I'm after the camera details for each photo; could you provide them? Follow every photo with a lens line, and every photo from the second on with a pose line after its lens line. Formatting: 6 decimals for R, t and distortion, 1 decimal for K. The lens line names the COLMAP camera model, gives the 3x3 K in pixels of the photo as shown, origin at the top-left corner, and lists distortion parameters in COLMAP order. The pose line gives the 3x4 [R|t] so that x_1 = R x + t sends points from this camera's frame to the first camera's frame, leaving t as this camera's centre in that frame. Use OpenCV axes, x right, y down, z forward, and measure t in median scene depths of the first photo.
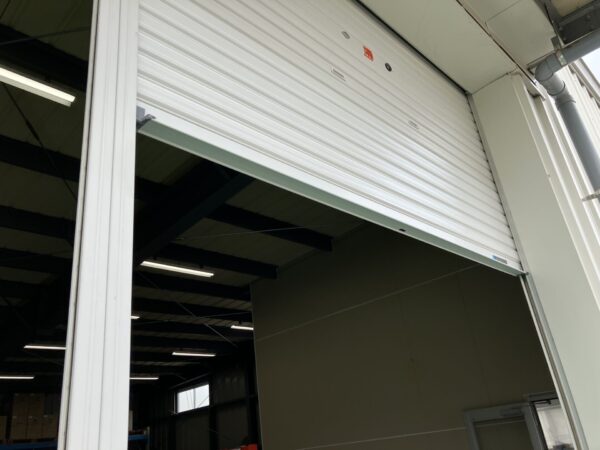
lens RADIAL K [[490.5, 0, 300.0], [0, 490.5, 225.0], [0, 0, 1]] dist [0.003488, -0.000874]
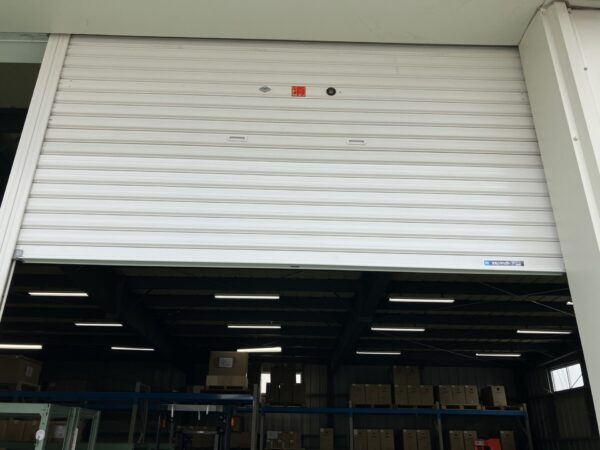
lens RADIAL K [[490.5, 0, 300.0], [0, 490.5, 225.0], [0, 0, 1]] dist [0.003488, -0.000874]
pose [[0.718693, -0.158559, -0.677007, 0.109285], [0.195681, 0.980423, -0.021890, -0.005729], [0.667225, -0.116745, 0.735651, 0.025356]]
